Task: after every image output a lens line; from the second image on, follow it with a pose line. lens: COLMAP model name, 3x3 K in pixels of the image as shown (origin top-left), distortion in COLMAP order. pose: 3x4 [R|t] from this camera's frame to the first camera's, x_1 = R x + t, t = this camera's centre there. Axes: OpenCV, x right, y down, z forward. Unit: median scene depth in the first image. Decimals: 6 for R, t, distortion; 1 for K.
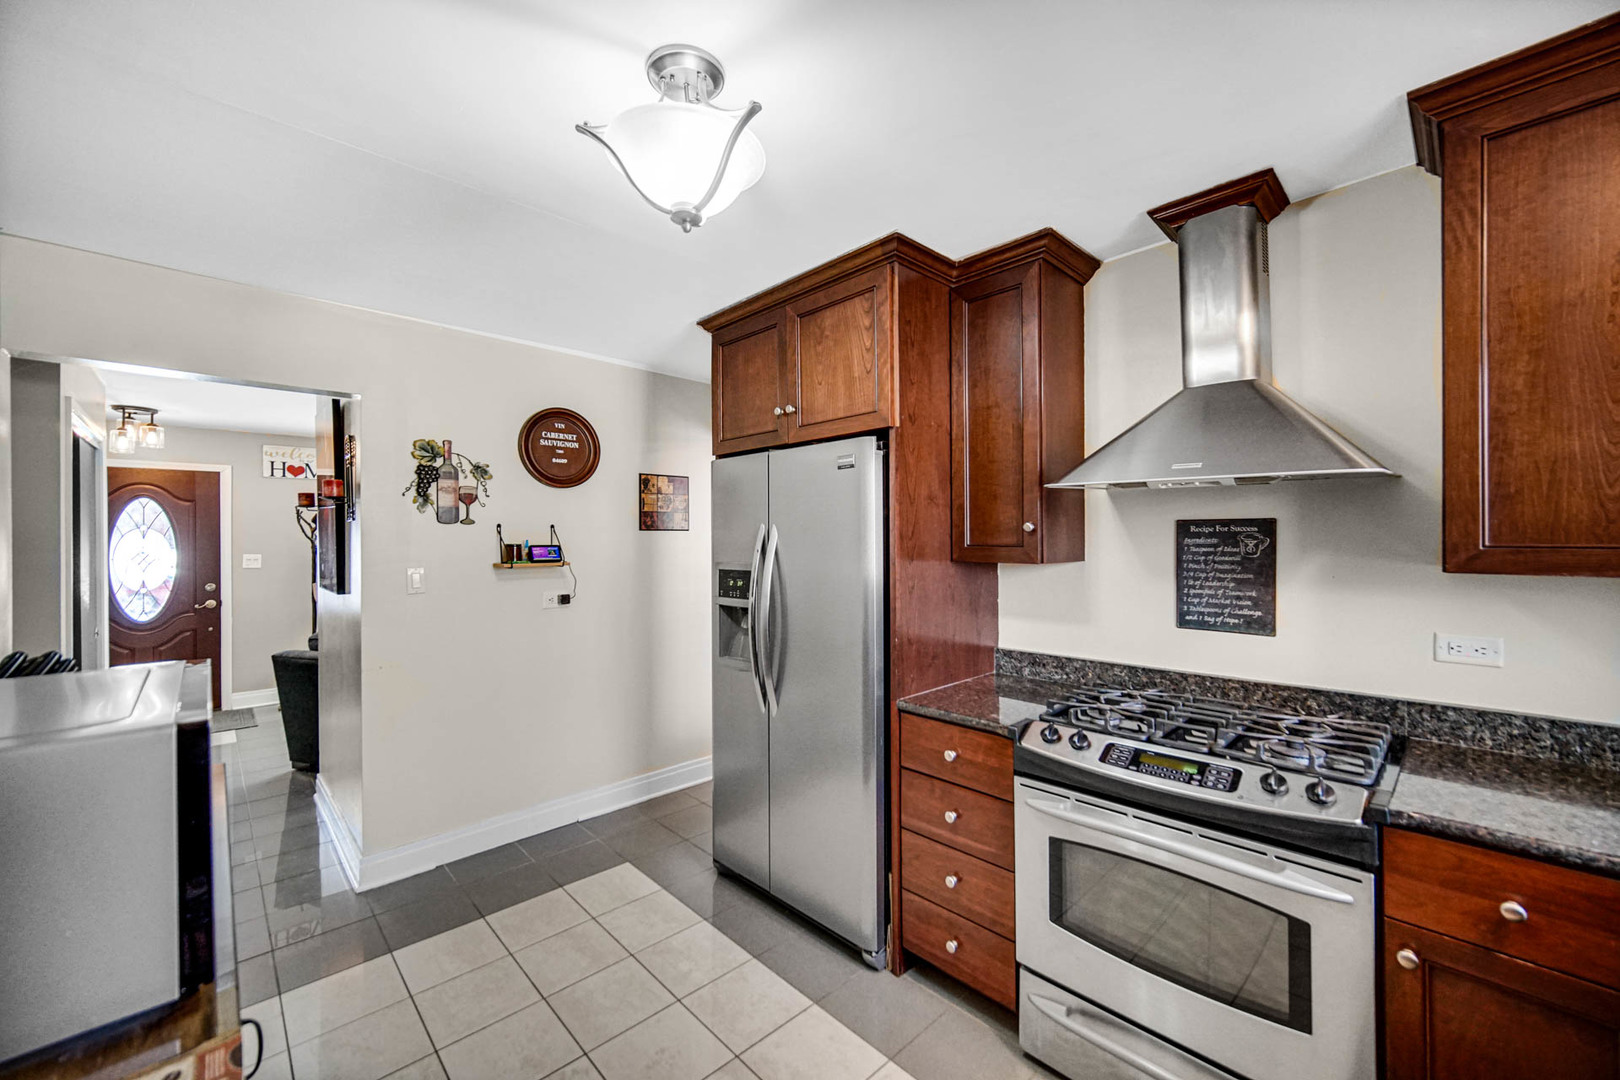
lens RADIAL K [[639.0, 0, 812.5], [0, 639.0, 536.9], [0, 0, 1]] dist [-0.001376, -0.000422]
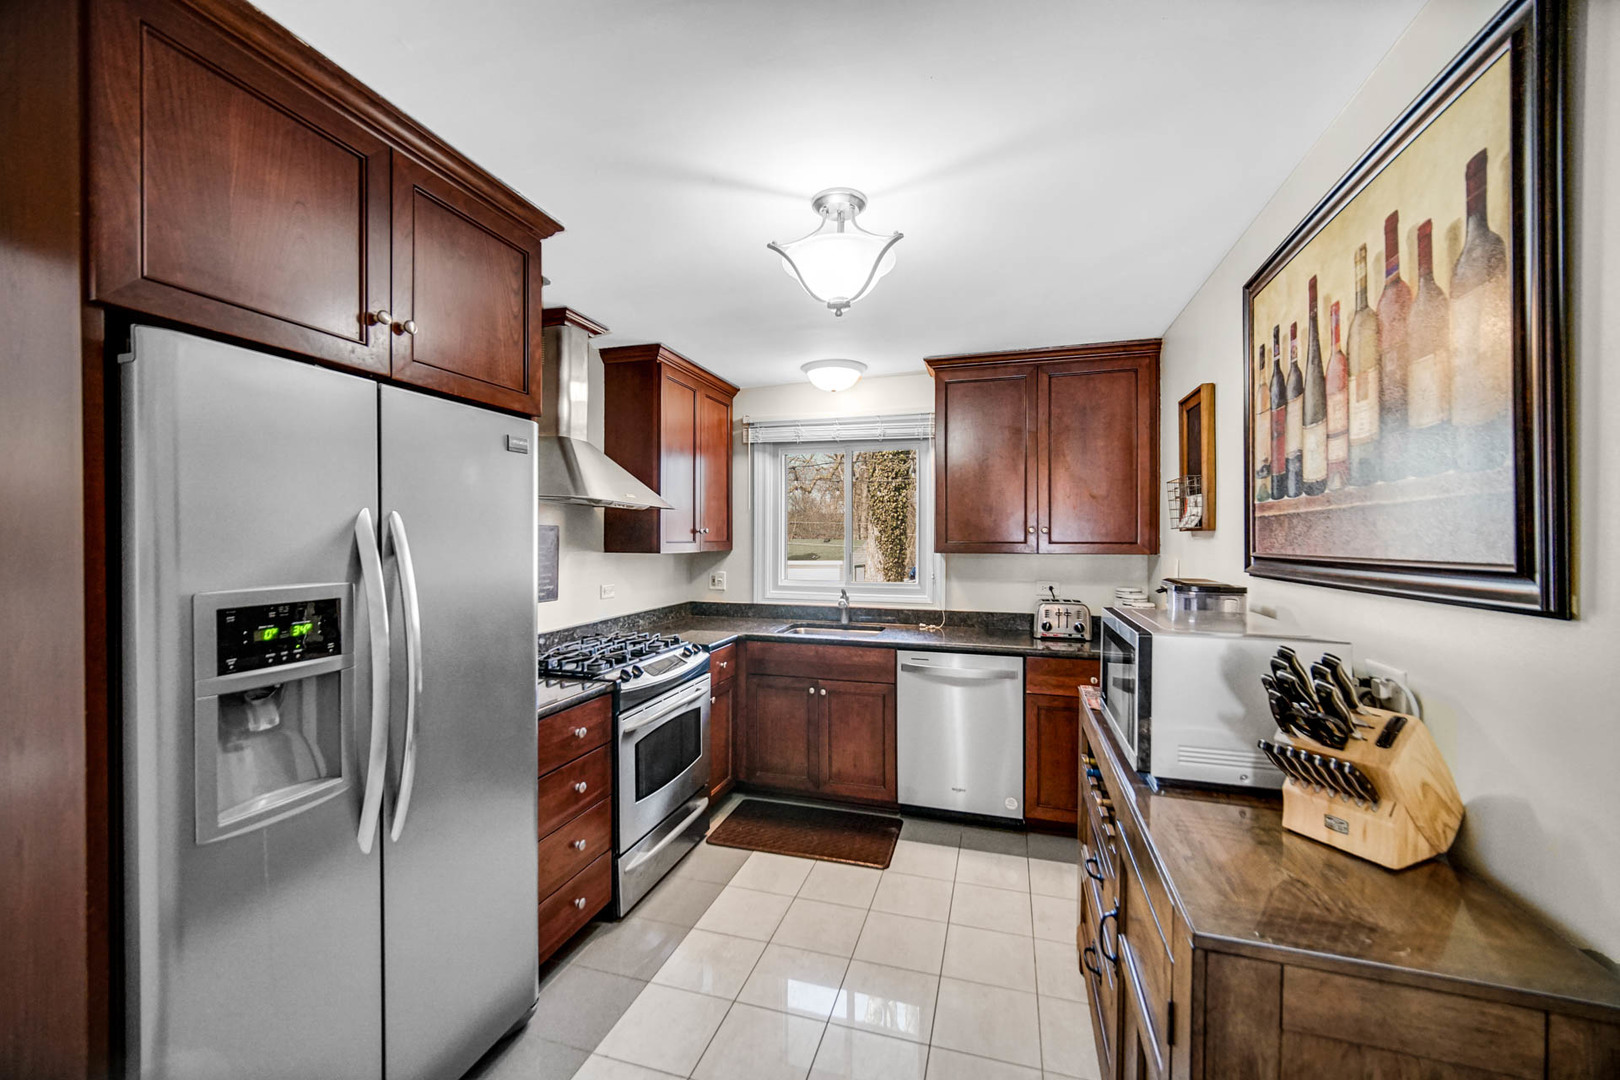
lens RADIAL K [[639.0, 0, 812.5], [0, 639.0, 536.9], [0, 0, 1]] dist [-0.001376, -0.000422]
pose [[-0.492543, 0.005061, 0.870273, -0.776406], [-0.003127, 0.999966, -0.007585, 0.006999], [-0.870283, -0.006458, -0.492511, 0.977135]]
